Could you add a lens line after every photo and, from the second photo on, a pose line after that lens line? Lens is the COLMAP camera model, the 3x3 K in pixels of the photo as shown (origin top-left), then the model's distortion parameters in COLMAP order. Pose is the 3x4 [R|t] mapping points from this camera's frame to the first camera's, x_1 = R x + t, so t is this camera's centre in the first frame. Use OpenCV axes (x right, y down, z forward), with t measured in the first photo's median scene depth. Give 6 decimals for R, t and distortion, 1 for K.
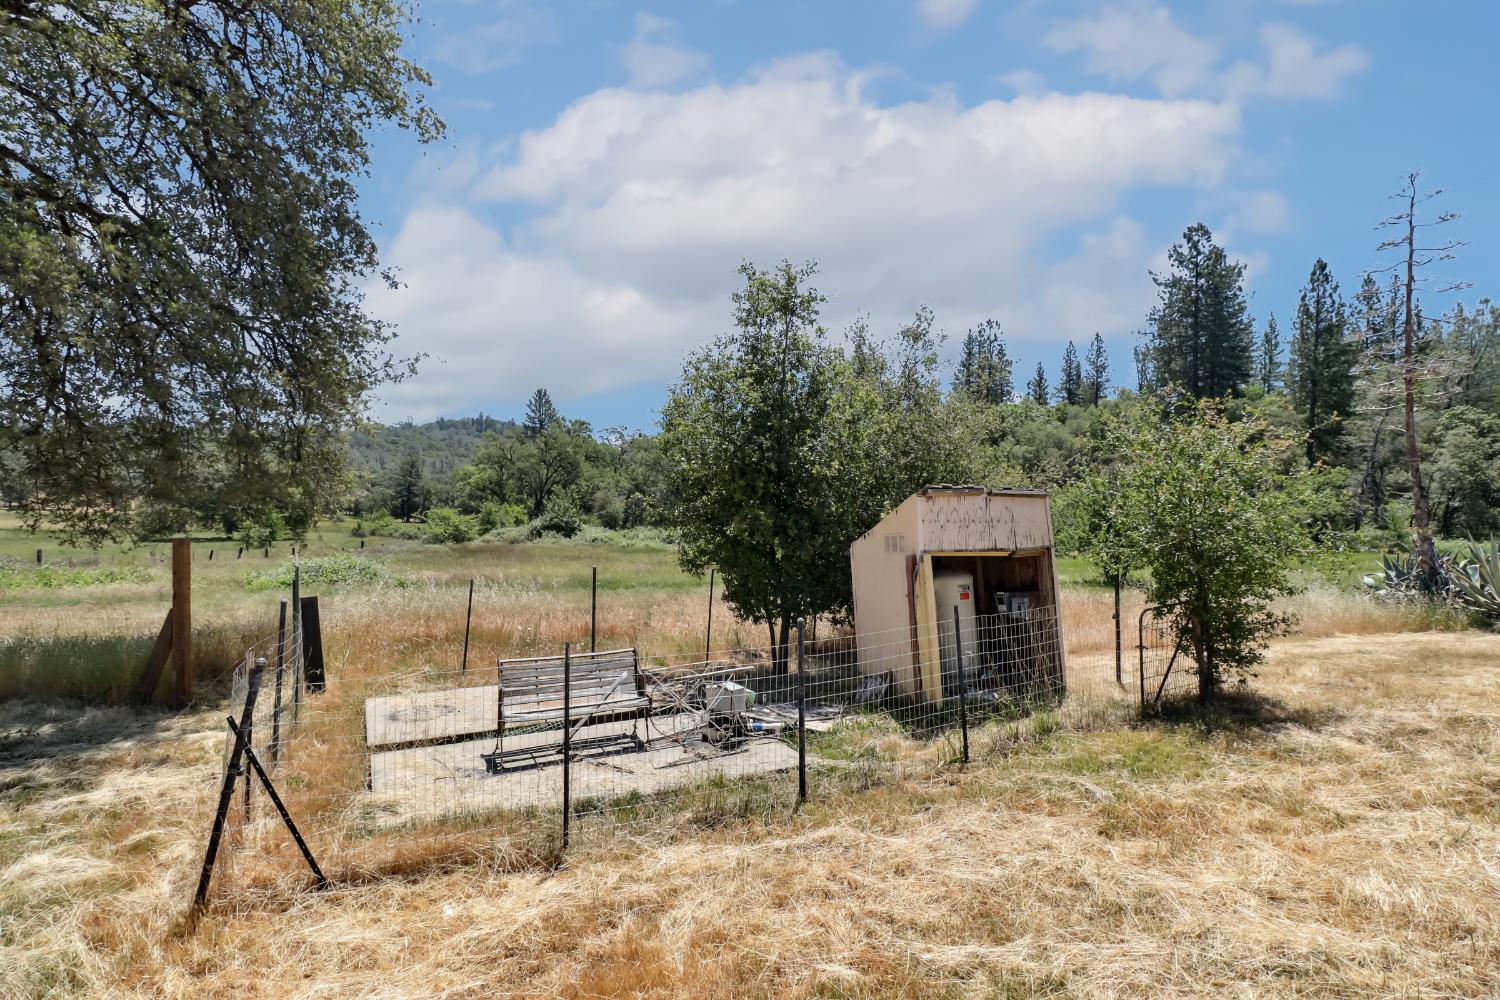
lens RADIAL K [[740.3, 0, 749.9], [0, 740.3, 515.3], [0, 0, 1]] dist [0.005878, -0.004882]
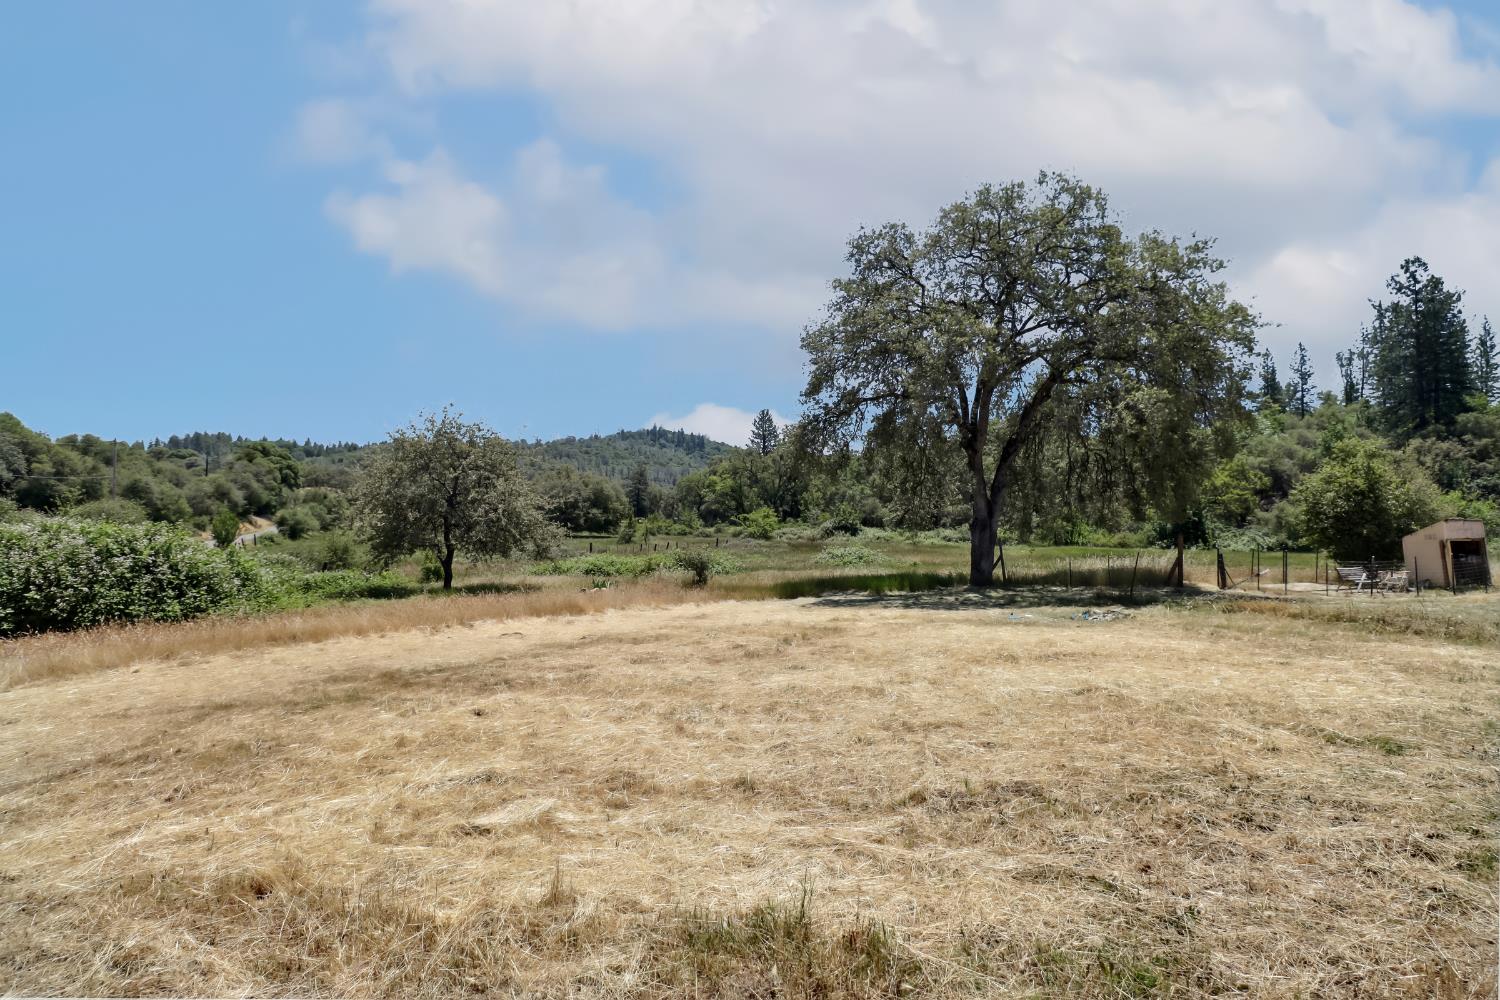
lens RADIAL K [[698.4, 0, 772.3], [0, 698.4, 475.1], [0, 0, 1]] dist [-0.016390, -0.003733]
pose [[0.980943, -0.012682, -0.193882, -0.148181], [0.001405, 0.998304, -0.058193, -0.004340], [0.194291, 0.056812, 0.979297, -0.179058]]
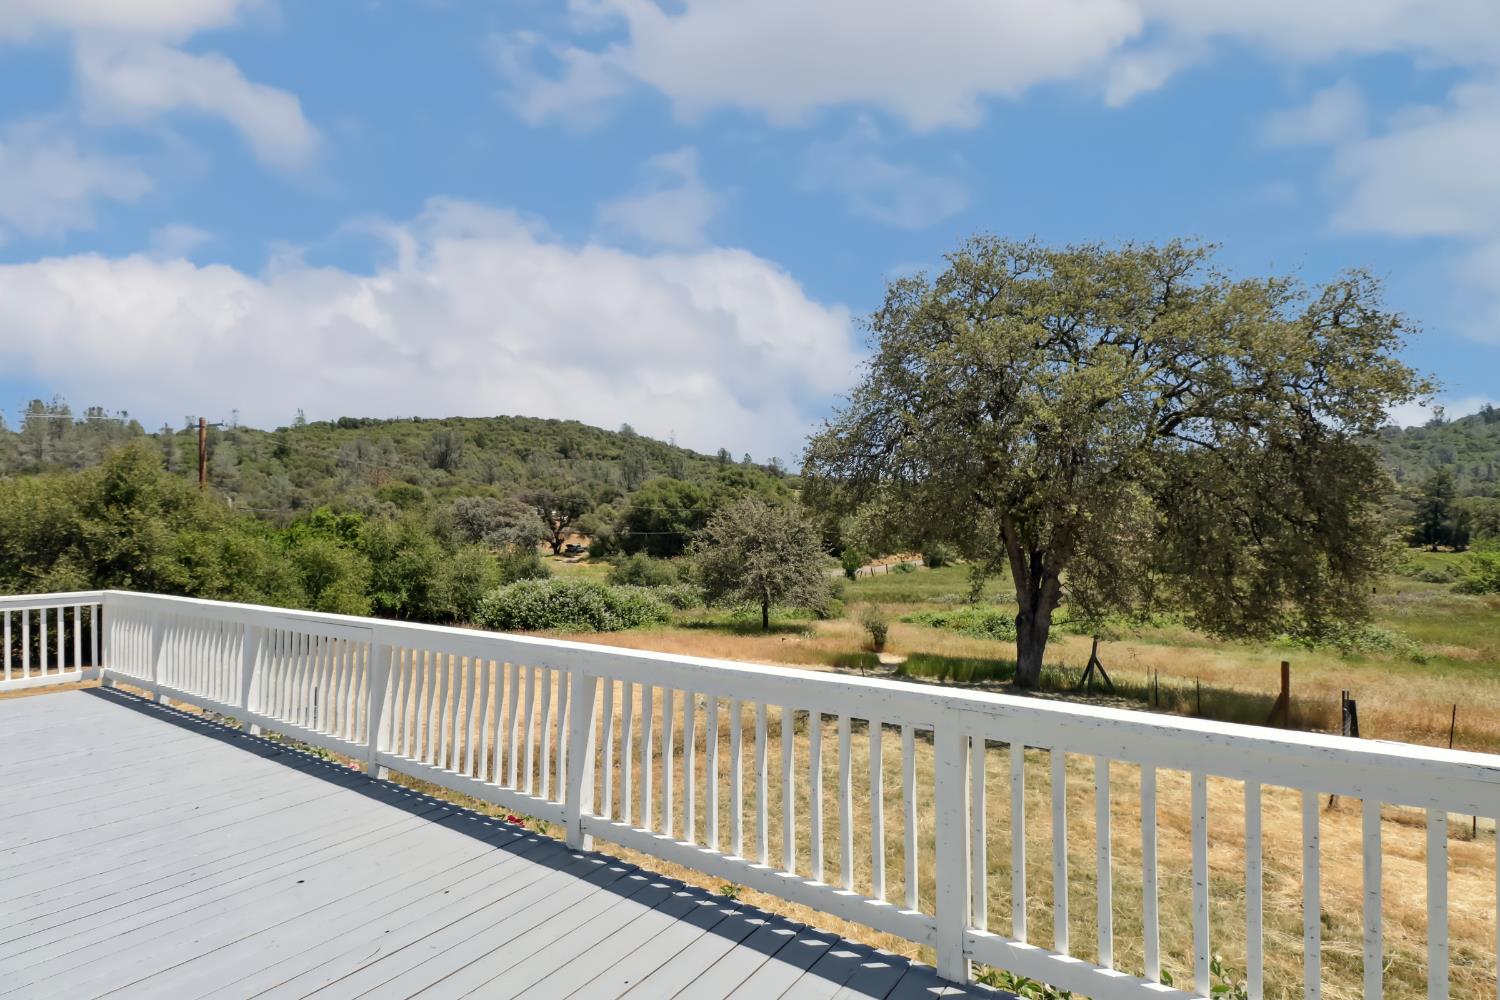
lens RADIAL K [[740.3, 0, 749.0], [0, 740.3, 531.4], [0, 0, 1]] dist [0.005878, -0.004882]
pose [[0.381251, -0.006333, -0.924450, 0.050367], [-0.000100, 0.999976, -0.006892, -0.025826], [0.924472, 0.002720, 0.381241, -0.099406]]
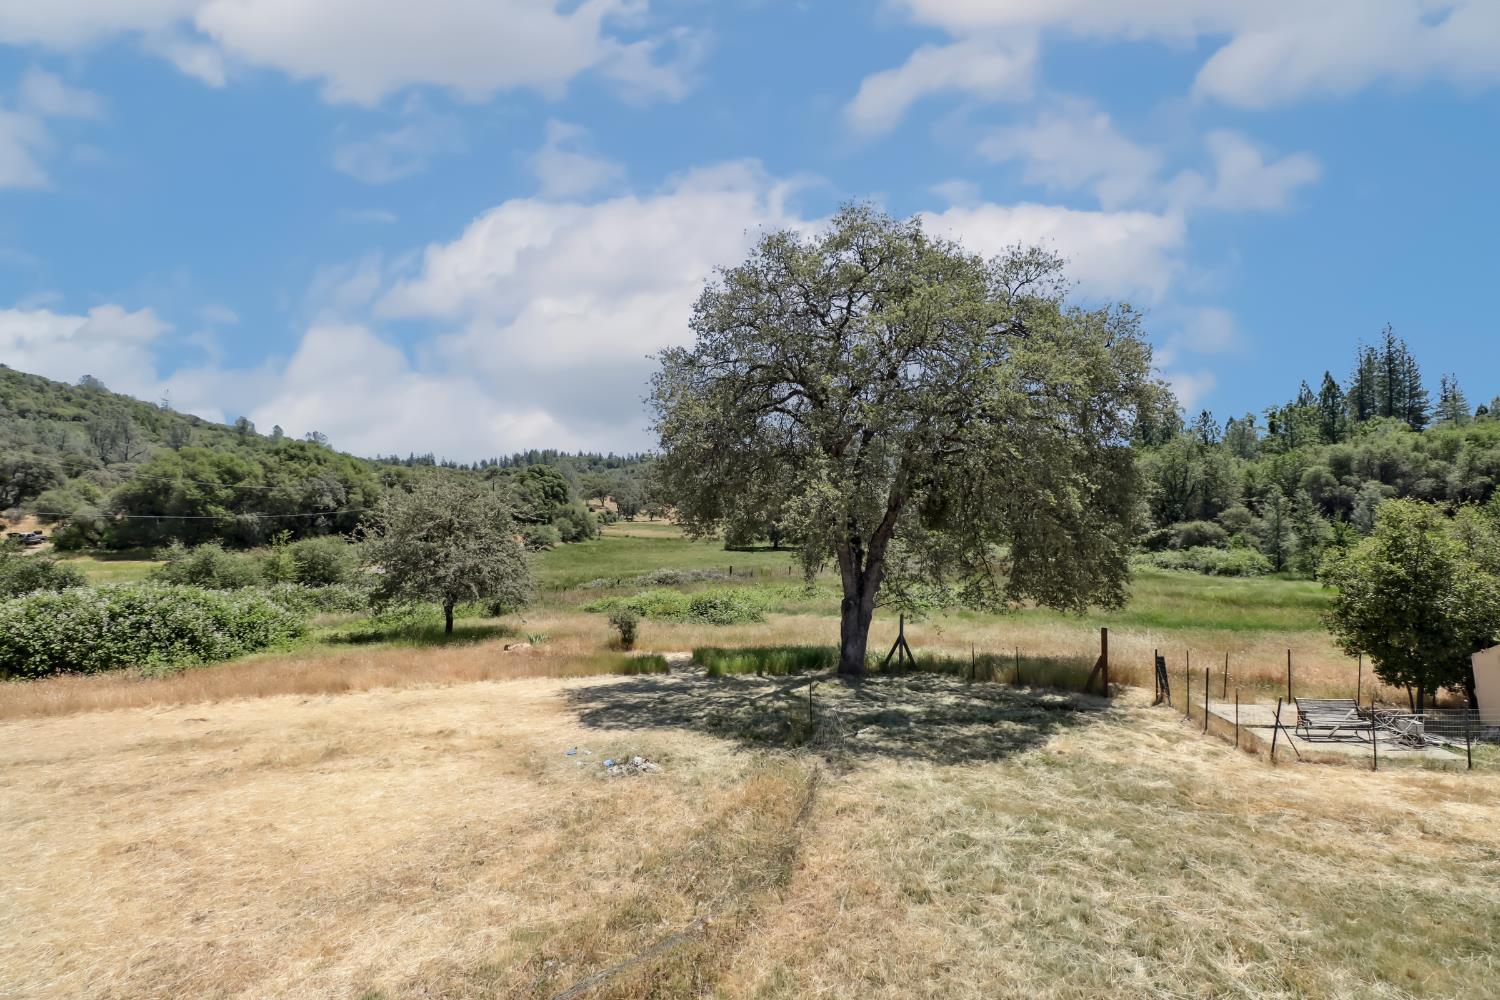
lens RADIAL K [[706.3, 0, 753.3], [0, 706.3, 487.6], [0, 0, 1]] dist [0.003529, -0.001721]
pose [[0.834704, -0.027607, -0.550006, -0.032930], [0.003009, 0.998956, -0.045575, -0.025910], [0.550691, 0.036387, 0.833916, -0.128332]]
